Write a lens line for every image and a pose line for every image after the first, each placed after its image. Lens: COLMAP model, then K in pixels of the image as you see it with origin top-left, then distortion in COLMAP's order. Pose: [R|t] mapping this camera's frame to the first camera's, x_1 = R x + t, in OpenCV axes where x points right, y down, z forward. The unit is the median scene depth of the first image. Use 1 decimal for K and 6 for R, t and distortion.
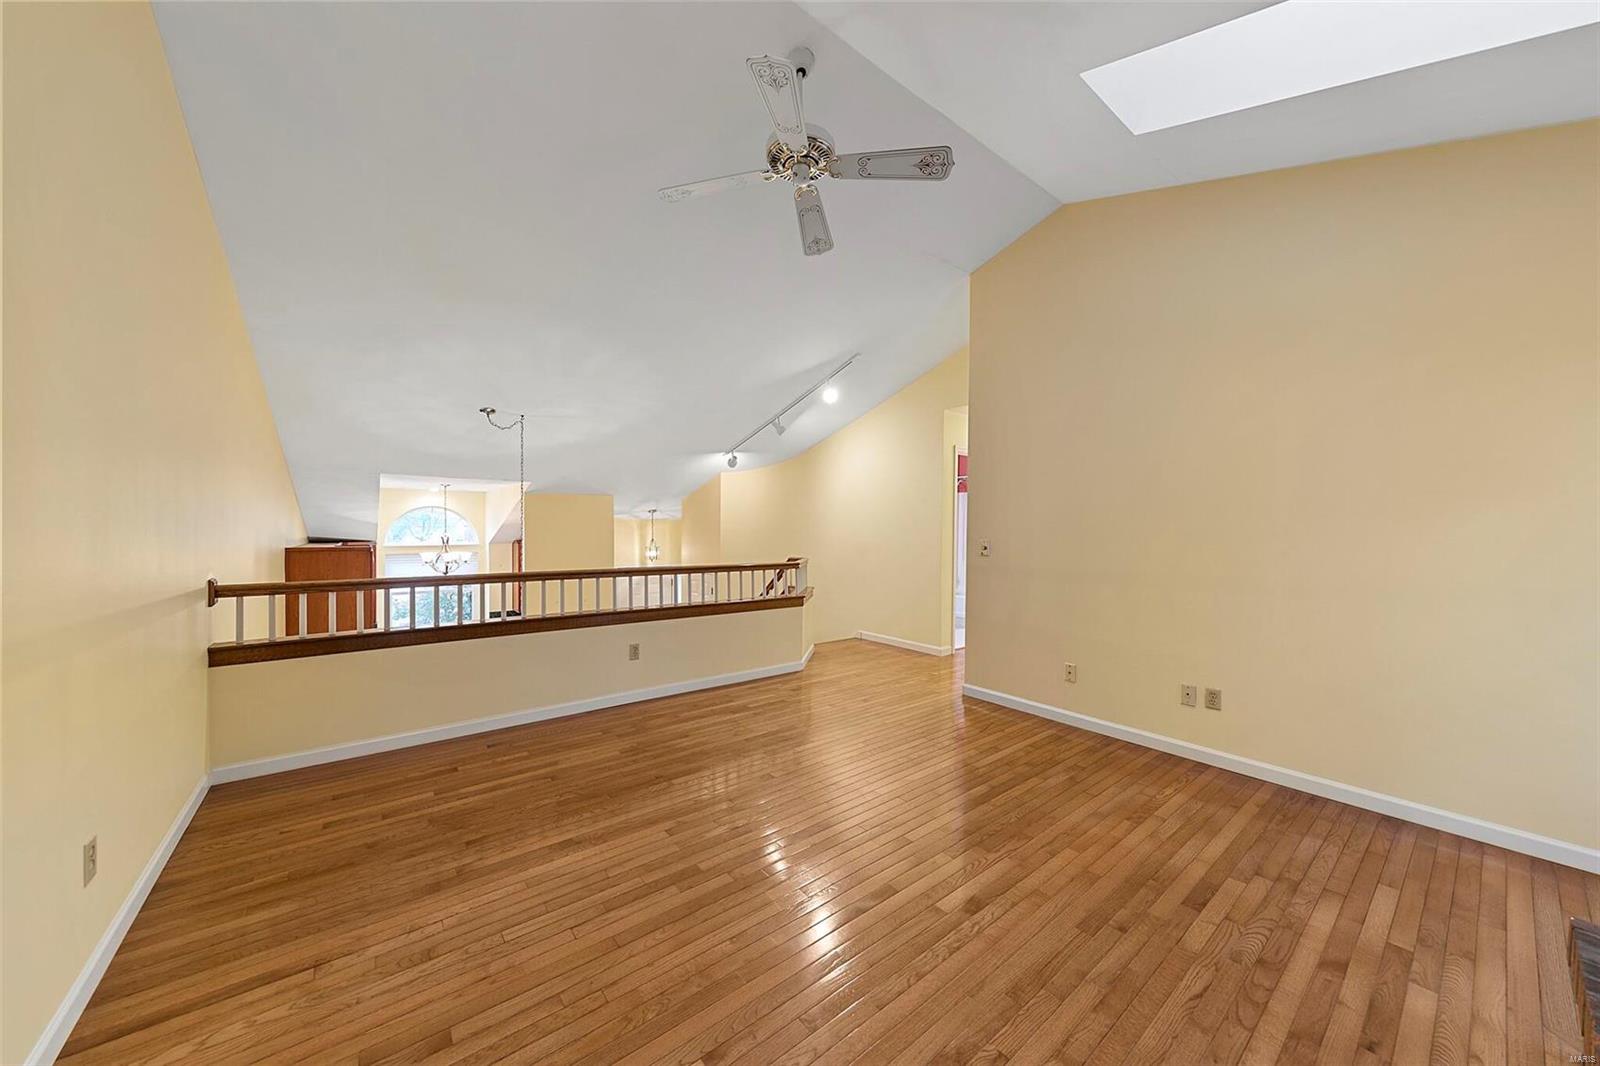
lens RADIAL K [[558.3, 0, 802.0], [0, 558.3, 533.0], [0, 0, 1]] dist [0.000447, 0.000043]
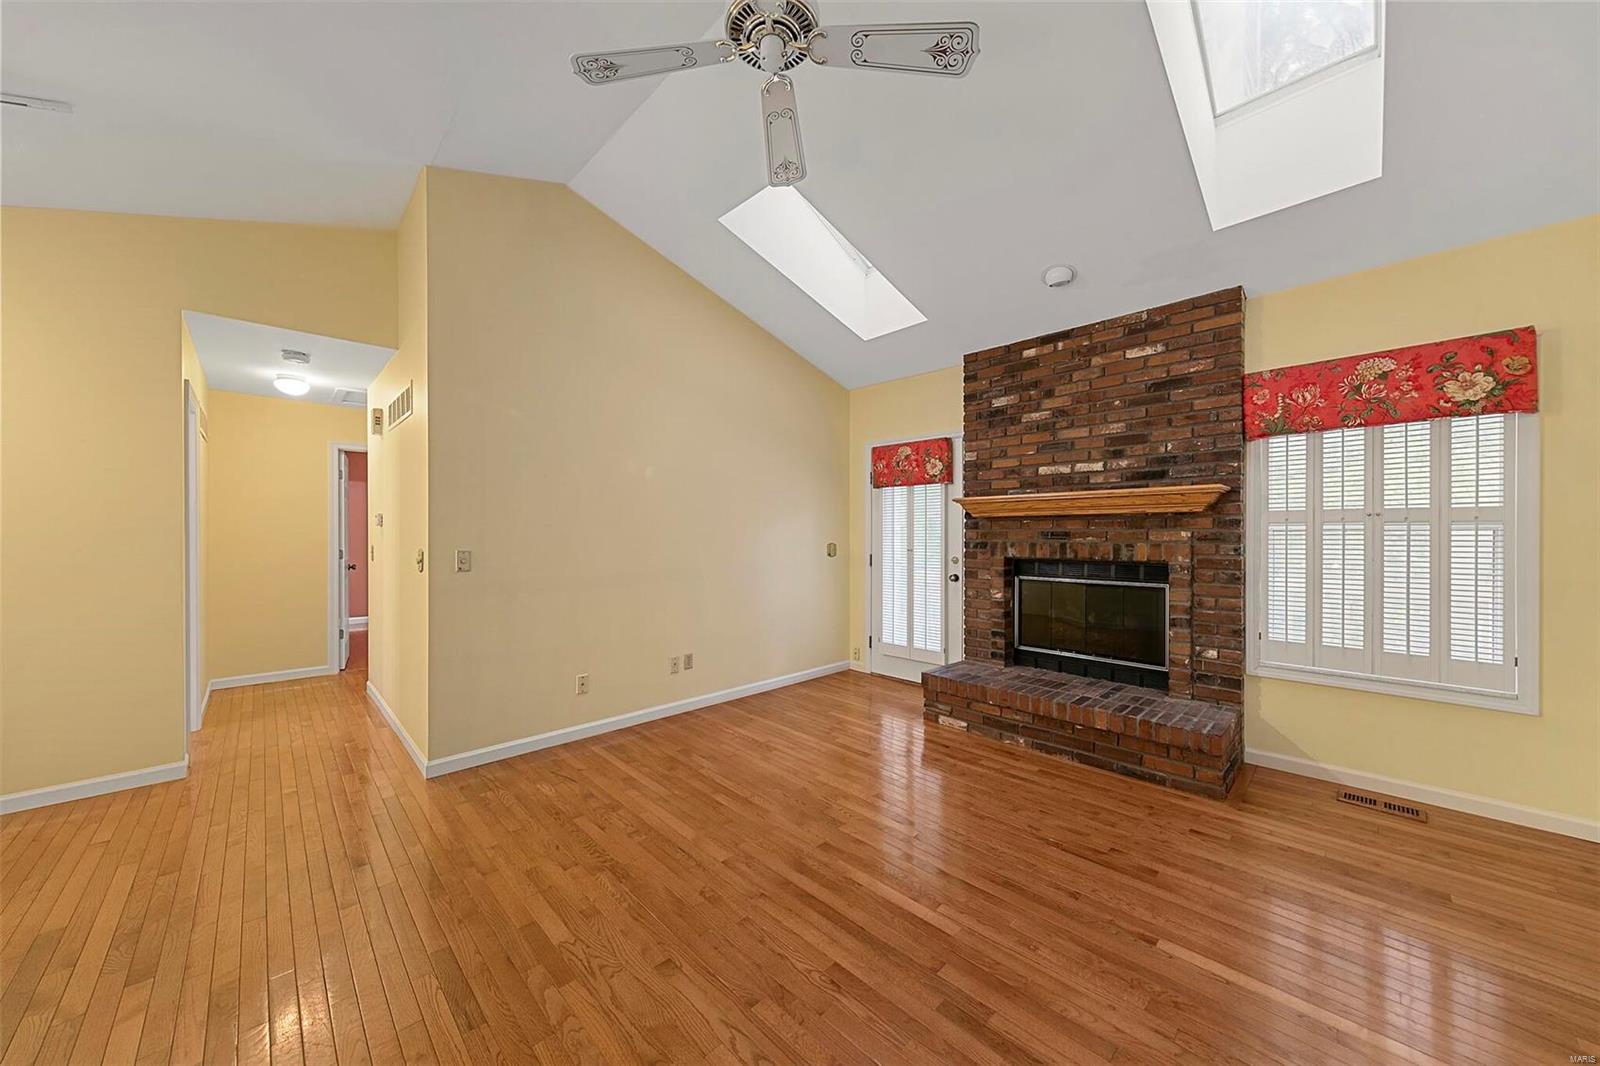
lens RADIAL K [[550.2, 0, 800.5], [0, 550.2, 536.6], [0, 0, 1]] dist [0.000062, -0.000049]
pose [[-0.095101, -0.013155, 0.995381, -0.601913], [0.008554, 0.999865, 0.014032, -0.019329], [-0.995431, 0.009849, -0.094975, 0.851575]]
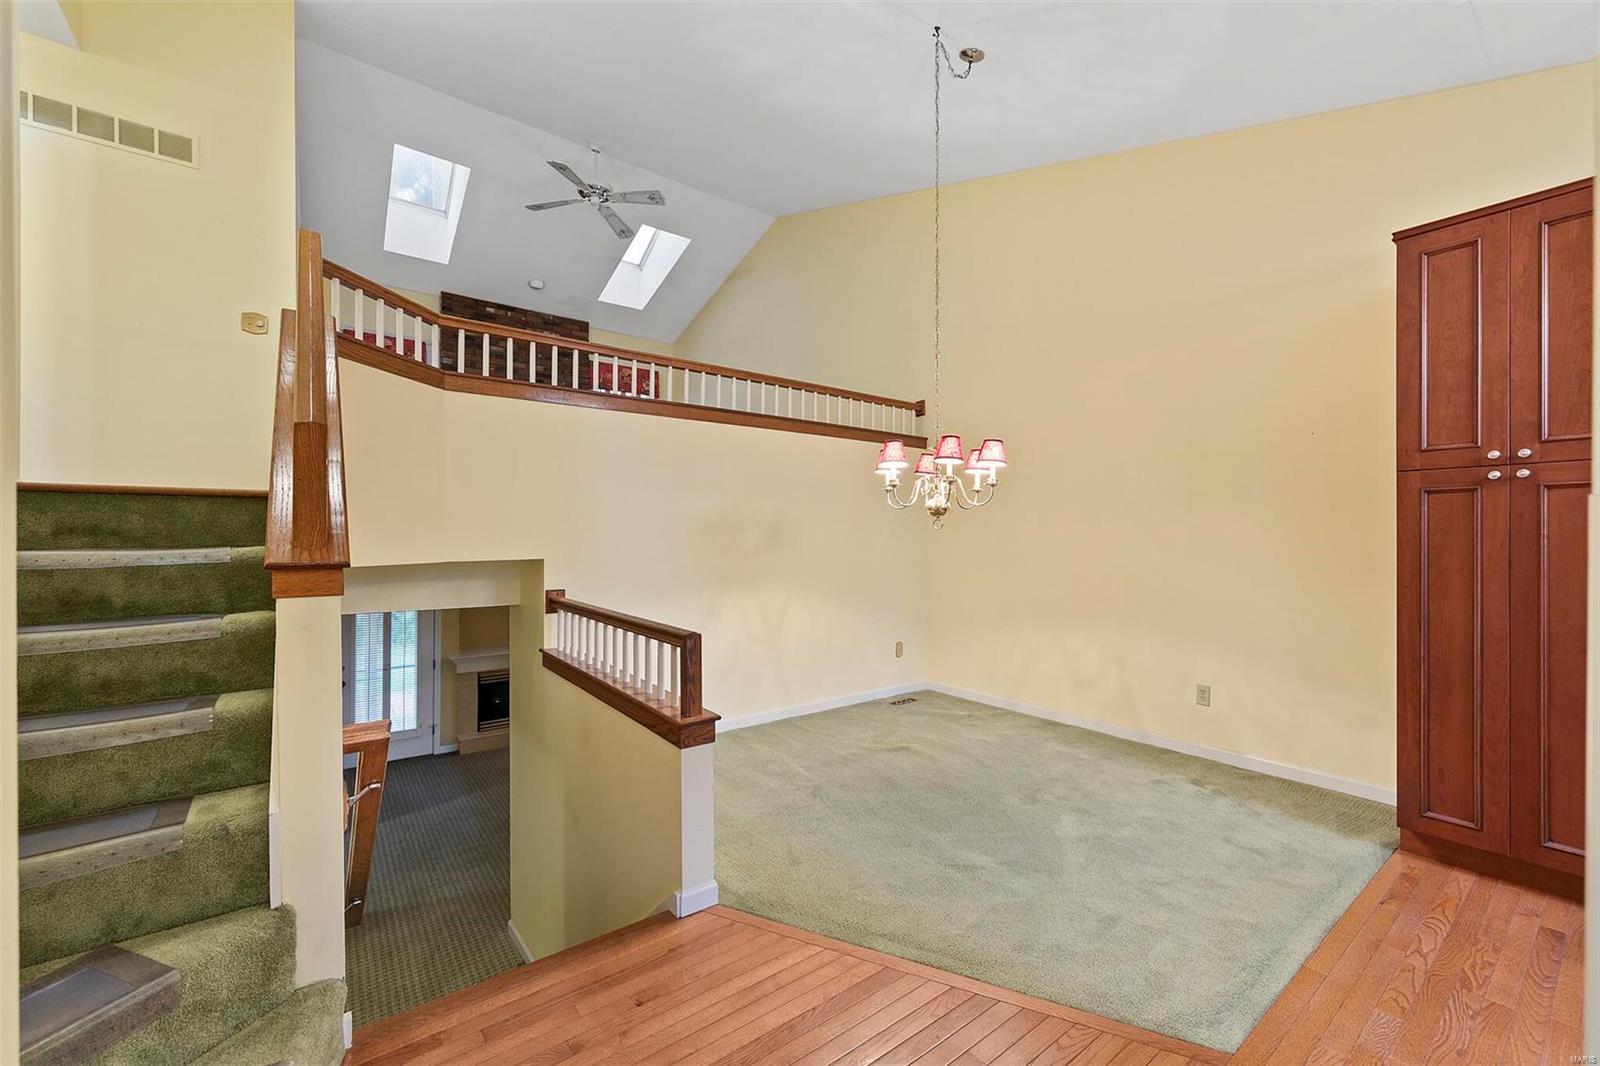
lens RADIAL K [[642.1, 0, 802.1], [0, 642.1, 534.6], [0, 0, 1]] dist [0.006348, 0.000052]
pose [[-0.999641, -0.008578, 0.025384, -0.669366], [-0.008447, 0.999951, 0.005245, 0.435214], [-0.025428, 0.005029, -0.999664, 2.698260]]
